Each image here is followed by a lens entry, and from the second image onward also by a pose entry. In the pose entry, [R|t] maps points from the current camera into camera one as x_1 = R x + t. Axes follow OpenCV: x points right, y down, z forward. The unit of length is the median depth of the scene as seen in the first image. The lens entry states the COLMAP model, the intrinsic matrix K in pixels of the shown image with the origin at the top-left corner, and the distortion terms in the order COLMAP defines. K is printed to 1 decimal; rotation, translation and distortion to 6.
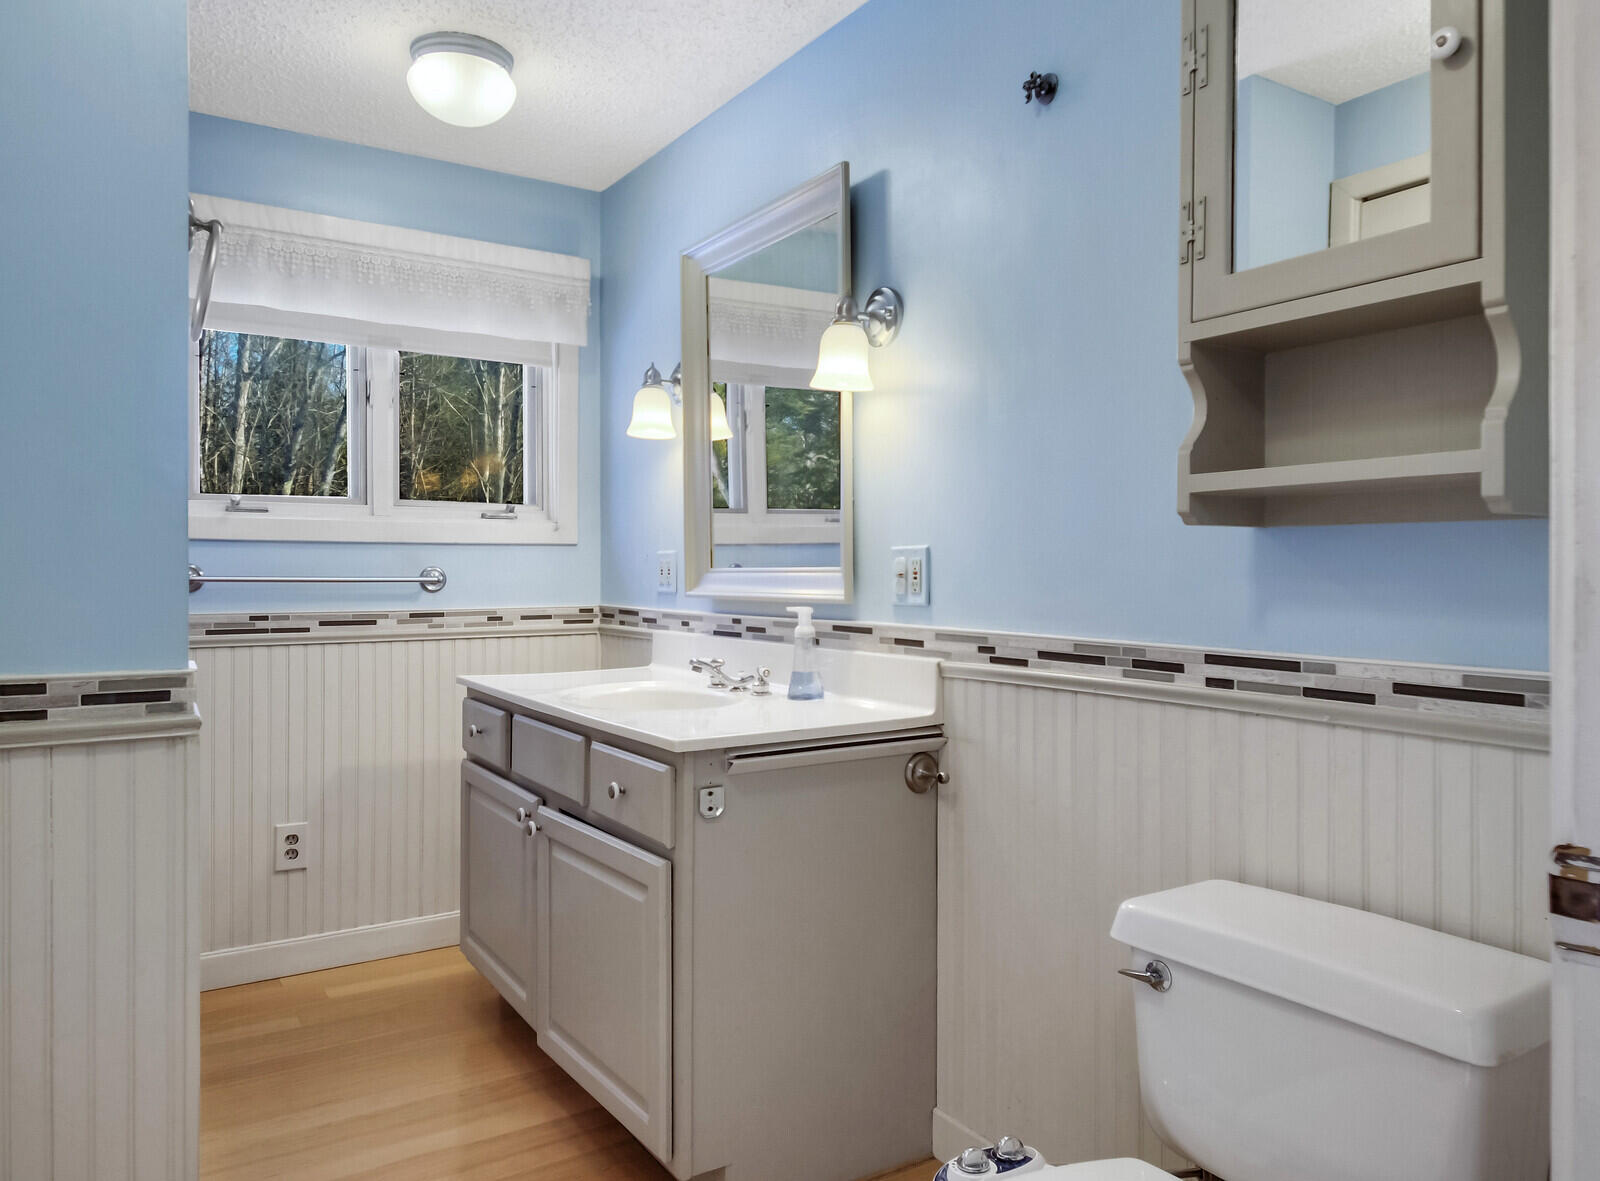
lens RADIAL K [[1137.3, 0, 799.7], [0, 1137.3, 582.2], [0, 0, 1]] dist [0.049782, -0.035766]
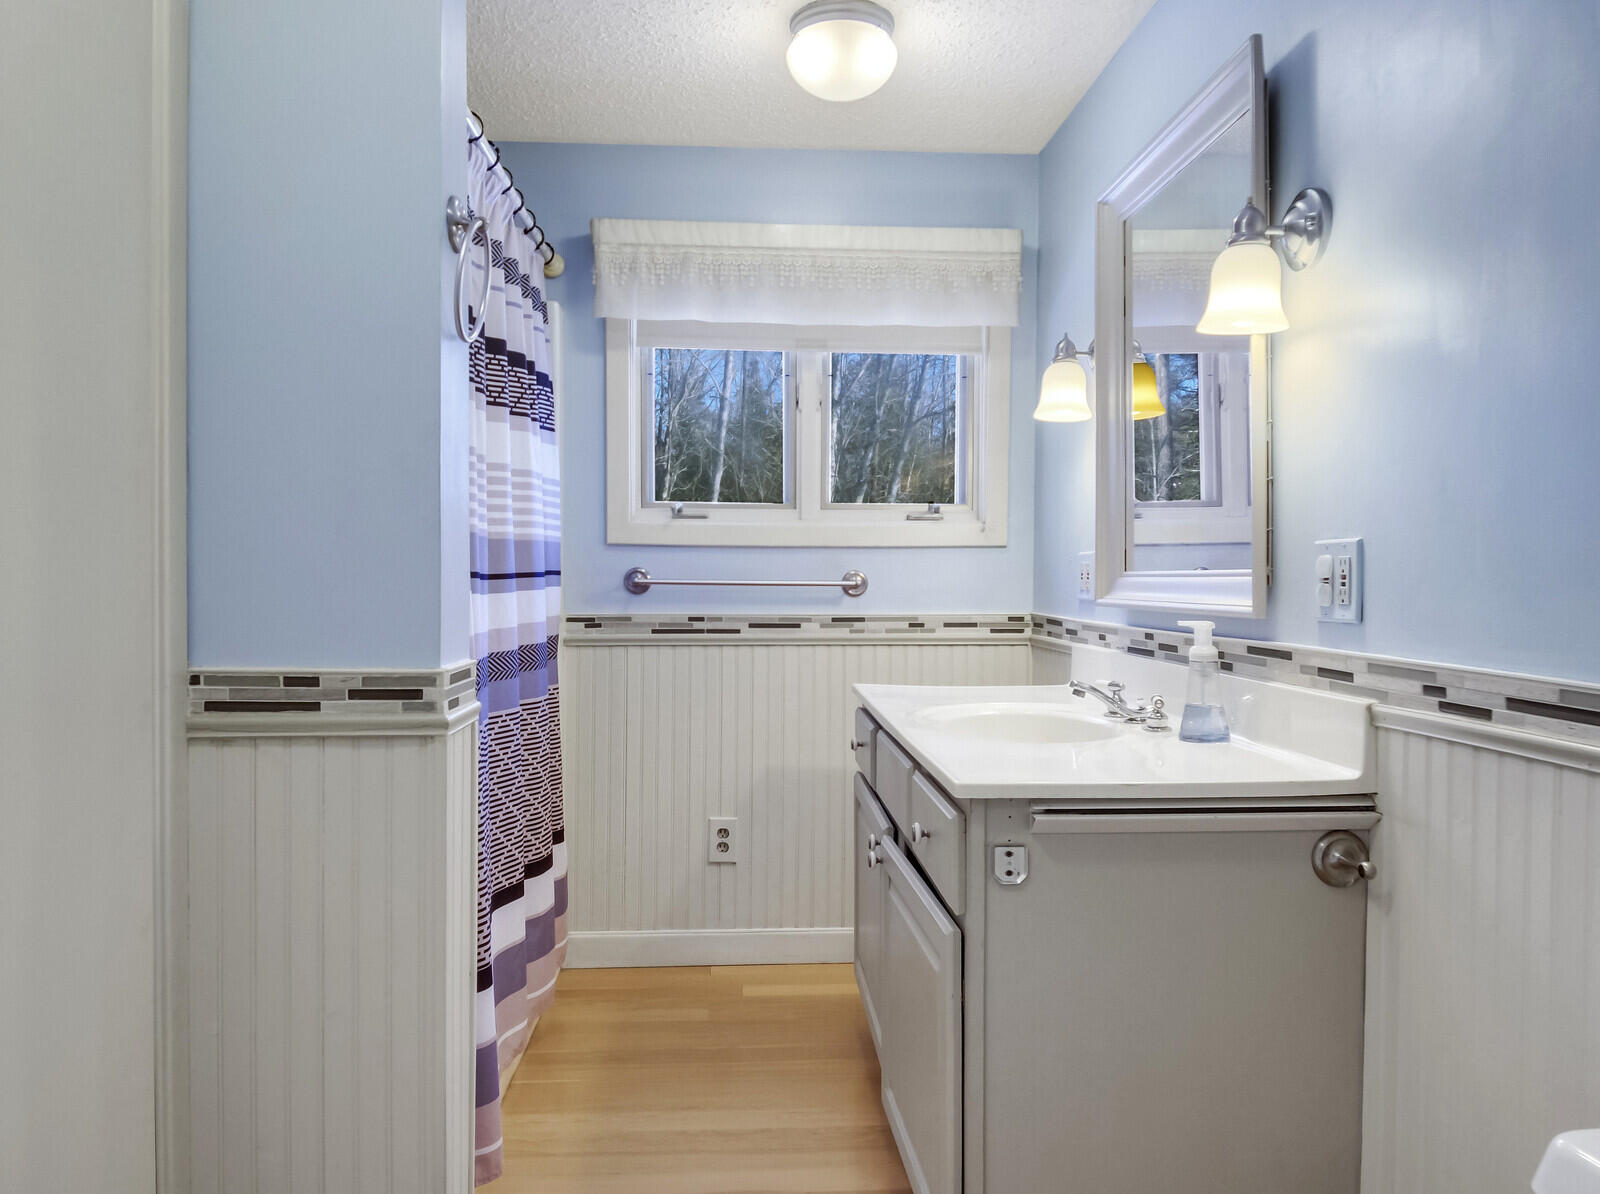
lens RADIAL K [[1115.1, 0, 792.7], [0, 1115.1, 589.5], [0, 0, 1]] dist [0.033236, -0.032006]
pose [[0.869454, 0.009305, -0.493927, 0.117757], [-0.009104, 0.999955, 0.002813, 0.000751], [0.493931, 0.002051, 0.869499, 0.170028]]
